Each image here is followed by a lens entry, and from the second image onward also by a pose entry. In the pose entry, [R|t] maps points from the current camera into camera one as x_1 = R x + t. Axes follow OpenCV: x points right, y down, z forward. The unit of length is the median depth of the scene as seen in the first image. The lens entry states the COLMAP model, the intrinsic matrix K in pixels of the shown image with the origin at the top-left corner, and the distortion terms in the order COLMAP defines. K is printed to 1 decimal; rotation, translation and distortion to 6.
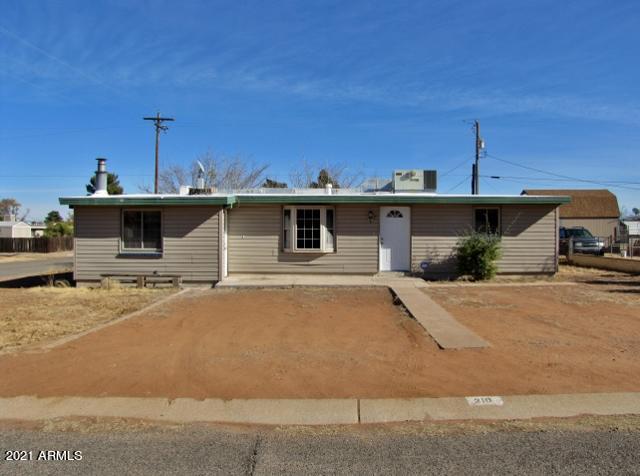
lens RADIAL K [[539.6, 0, 320.0], [0, 539.6, 238.0], [0, 0, 1]] dist [-0.139570, 0.002932]
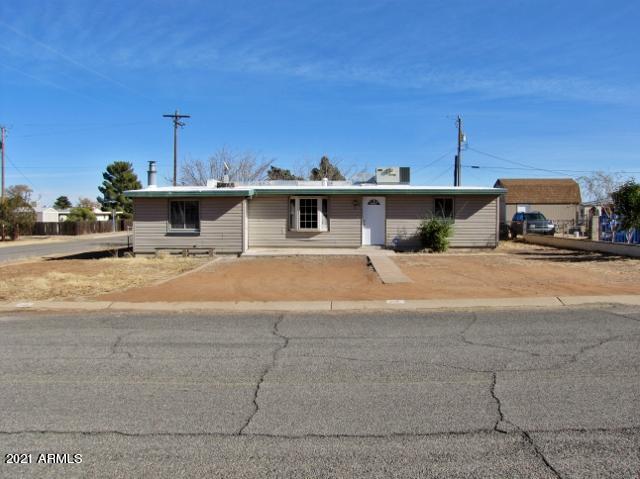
lens RADIAL K [[539.6, 0, 320.0], [0, 539.6, 239.5], [0, 0, 1]] dist [-0.139570, 0.002932]
pose [[0.999986, -0.001938, -0.004846, 0.013058], [0.002098, 0.999446, 0.033220, 0.002580], [0.004779, -0.033229, 0.999436, -0.333097]]
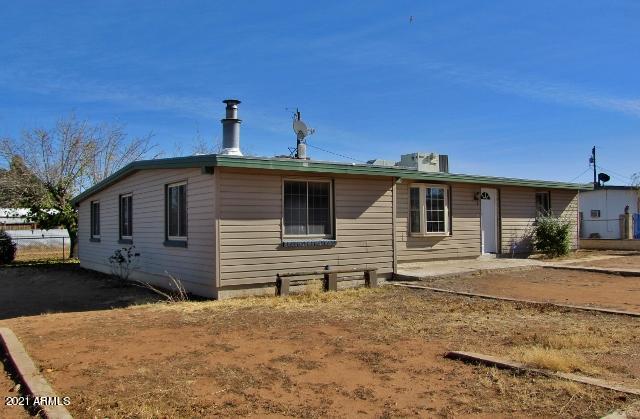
lens RADIAL K [[552.1, 0, 320.0], [0, 552.1, 209.5], [0, 0, 1]] dist [-0.090630, -0.000101]
pose [[0.799734, 0.009455, 0.600280, -0.722068], [0.016151, 0.999175, -0.037256, 0.013249], [-0.600137, 0.039490, 0.798922, 0.381858]]
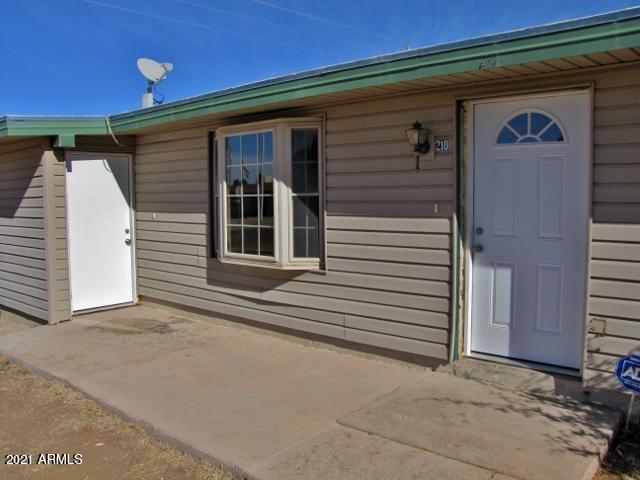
lens RADIAL K [[531.8, 0, 332.6], [0, 531.8, 238.6], [0, 0, 1]] dist [-0.179079, 0.169738]
pose [[0.787240, 0.040273, -0.615330, 0.216518], [0.004424, 0.997470, 0.070944, -0.012712], [0.616631, -0.058572, 0.785070, 0.774154]]
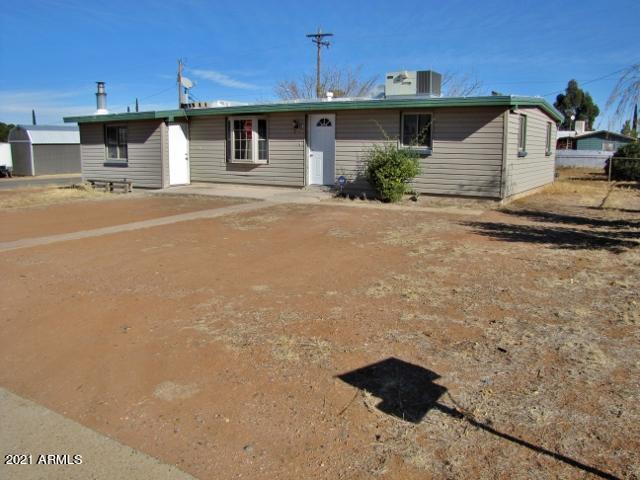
lens RADIAL K [[531.8, 0, 332.6], [0, 531.8, 238.6], [0, 0, 1]] dist [-0.179079, 0.169738]
pose [[0.867089, 0.090457, -0.489872, 0.611684], [-0.010993, 0.986610, 0.162723, 0.003680], [0.498032, -0.135711, 0.856474, 0.224874]]
